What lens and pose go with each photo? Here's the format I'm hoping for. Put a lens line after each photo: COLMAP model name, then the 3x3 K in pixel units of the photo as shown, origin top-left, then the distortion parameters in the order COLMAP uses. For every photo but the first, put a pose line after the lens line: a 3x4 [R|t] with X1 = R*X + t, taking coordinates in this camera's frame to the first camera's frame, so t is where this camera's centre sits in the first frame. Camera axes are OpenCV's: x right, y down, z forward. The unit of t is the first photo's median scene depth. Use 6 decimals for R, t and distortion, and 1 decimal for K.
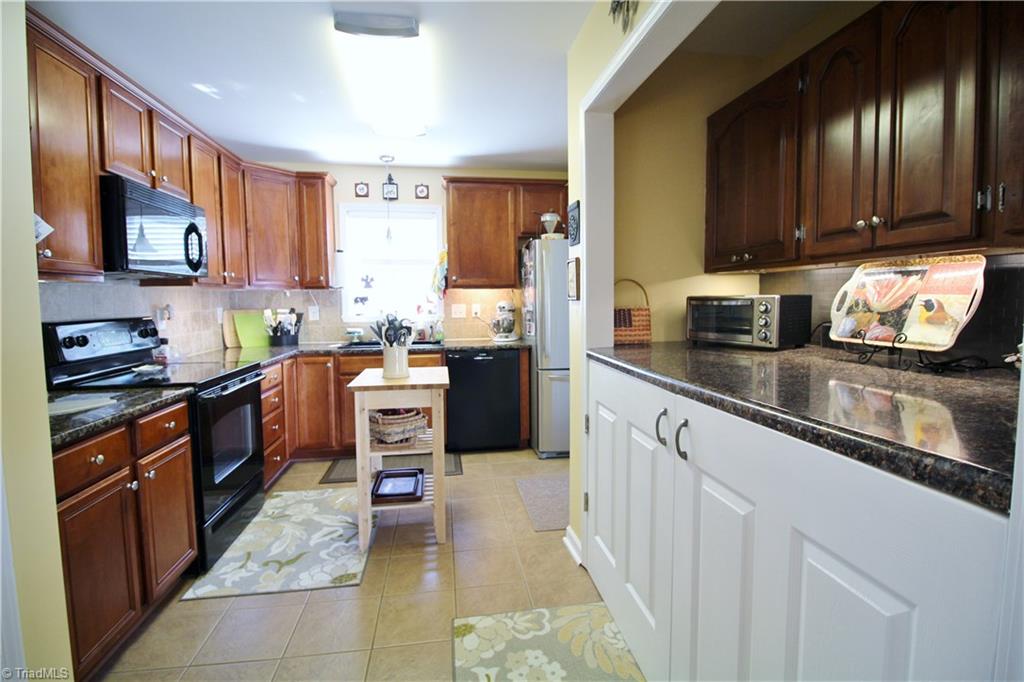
lens RADIAL K [[472.7, 0, 513.4], [0, 472.7, 330.9], [0, 0, 1]] dist [0.000193, -0.014582]
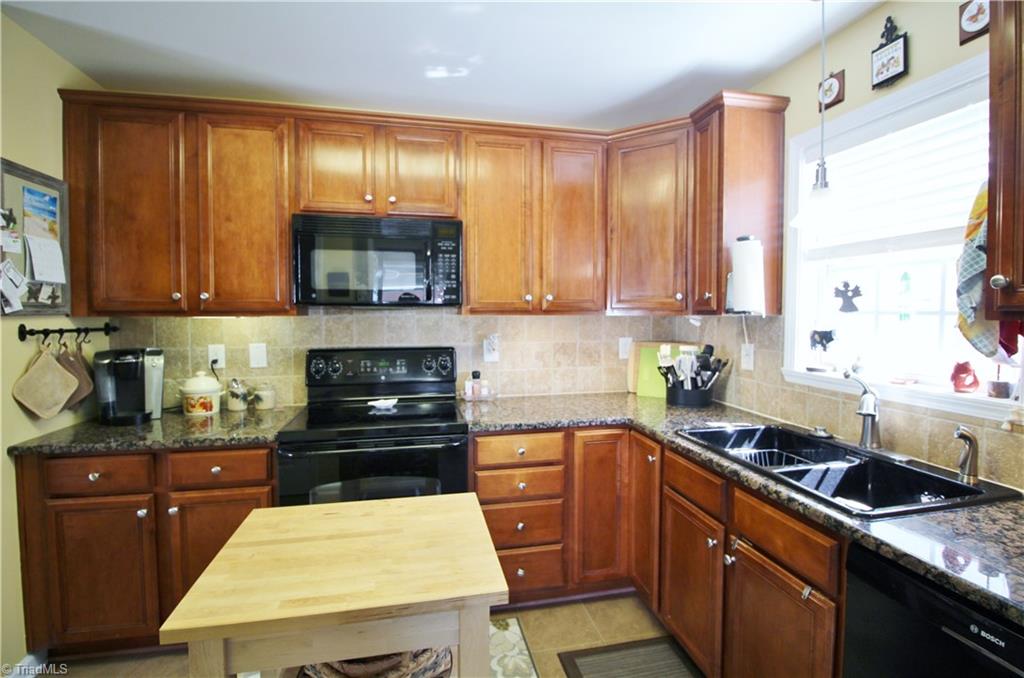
lens RADIAL K [[473.3, 0, 511.9], [0, 473.3, 330.1], [0, 0, 1]] dist [0.001240, -0.016227]
pose [[0.057656, 0.046815, -0.997238, 0.123977], [-0.067882, 0.996772, 0.042869, -0.081567], [0.996026, 0.065223, 0.060648, 0.764399]]
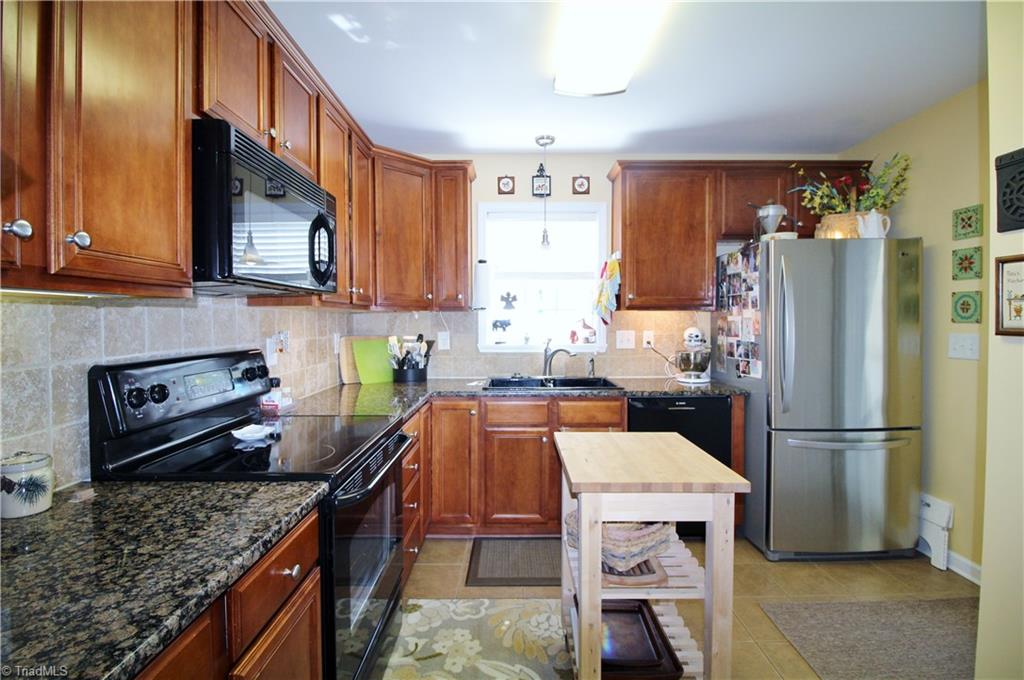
lens RADIAL K [[473.3, 0, 511.9], [0, 473.3, 331.1], [0, 0, 1]] dist [0.001240, -0.016227]
pose [[0.988058, 0.010295, -0.153740, -0.207374], [-0.016875, 0.998994, -0.041554, -0.024473], [0.153158, 0.043652, 0.987237, 0.256723]]
